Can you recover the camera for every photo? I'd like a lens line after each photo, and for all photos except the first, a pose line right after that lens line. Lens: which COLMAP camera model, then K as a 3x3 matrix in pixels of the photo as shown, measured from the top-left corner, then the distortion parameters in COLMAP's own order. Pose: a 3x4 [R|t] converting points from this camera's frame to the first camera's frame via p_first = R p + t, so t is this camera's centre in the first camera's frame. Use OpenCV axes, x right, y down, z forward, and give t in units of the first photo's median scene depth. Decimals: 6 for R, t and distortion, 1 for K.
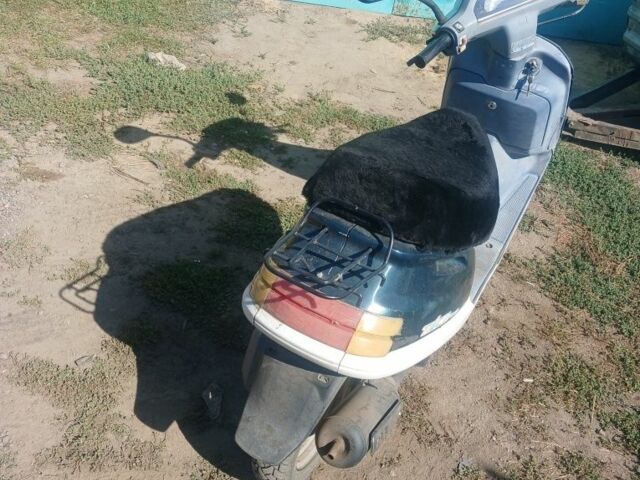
lens RADIAL K [[674.7, 0, 316.5], [0, 674.7, 241.0], [0, 0, 1]] dist [0.131700, -0.433297]
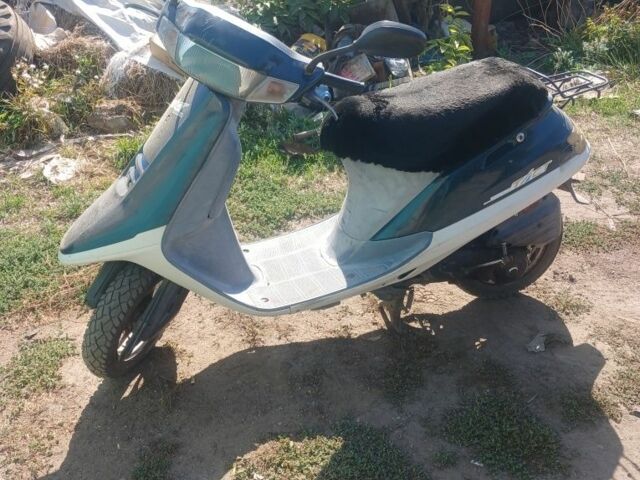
lens RADIAL K [[663.7, 0, 298.5], [0, 663.7, 239.3], [0, 0, 1]] dist [0.093783, -0.266059]
pose [[-0.706763, -0.465258, 0.532935, -0.352665], [0.352398, 0.421675, 0.835467, -0.859223], [-0.613434, 0.778283, -0.134068, 1.131768]]
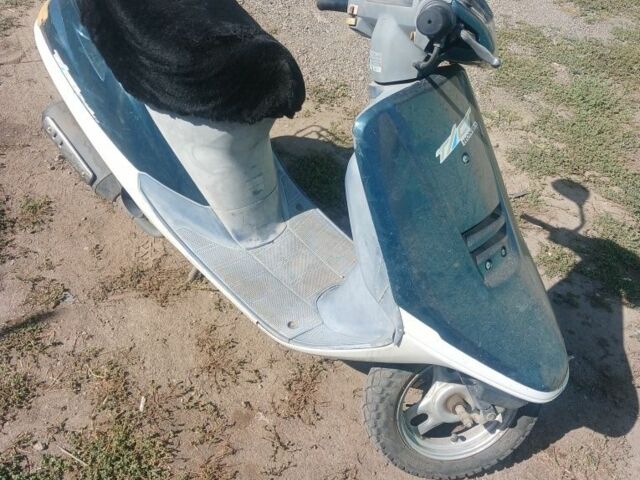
lens RADIAL K [[663.7, 0, 298.5], [0, 663.7, 239.3], [0, 0, 1]] dist [0.093783, -0.266059]
pose [[-0.197343, 0.501458, -0.842375, 0.852340], [-0.717186, 0.511972, 0.472788, -0.404812], [0.668356, 0.697441, 0.258605, 0.794334]]
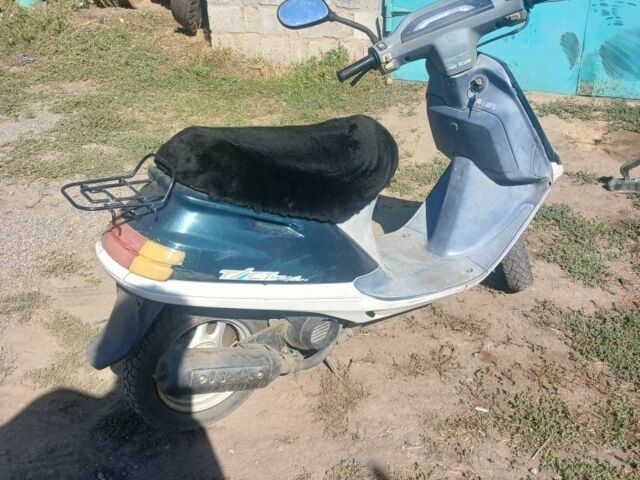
lens RADIAL K [[674.7, 0, 316.5], [0, 674.7, 241.0], [0, 0, 1]] dist [0.131700, -0.433297]
pose [[0.889762, 0.052930, -0.453346, 0.529269], [-0.131034, 0.981064, -0.142632, 0.142177], [0.437212, 0.186312, 0.879849, 0.028672]]
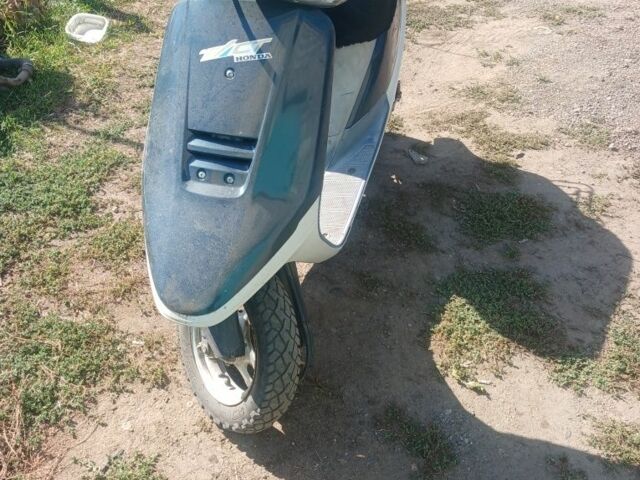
lens RADIAL K [[674.7, 0, 316.5], [0, 674.7, 241.0], [0, 0, 1]] dist [0.131700, -0.433297]
pose [[-0.956596, 0.042083, -0.288364, 0.405834], [-0.268093, 0.260825, 0.927414, -0.848315], [0.114241, 0.964468, -0.238222, 1.313024]]
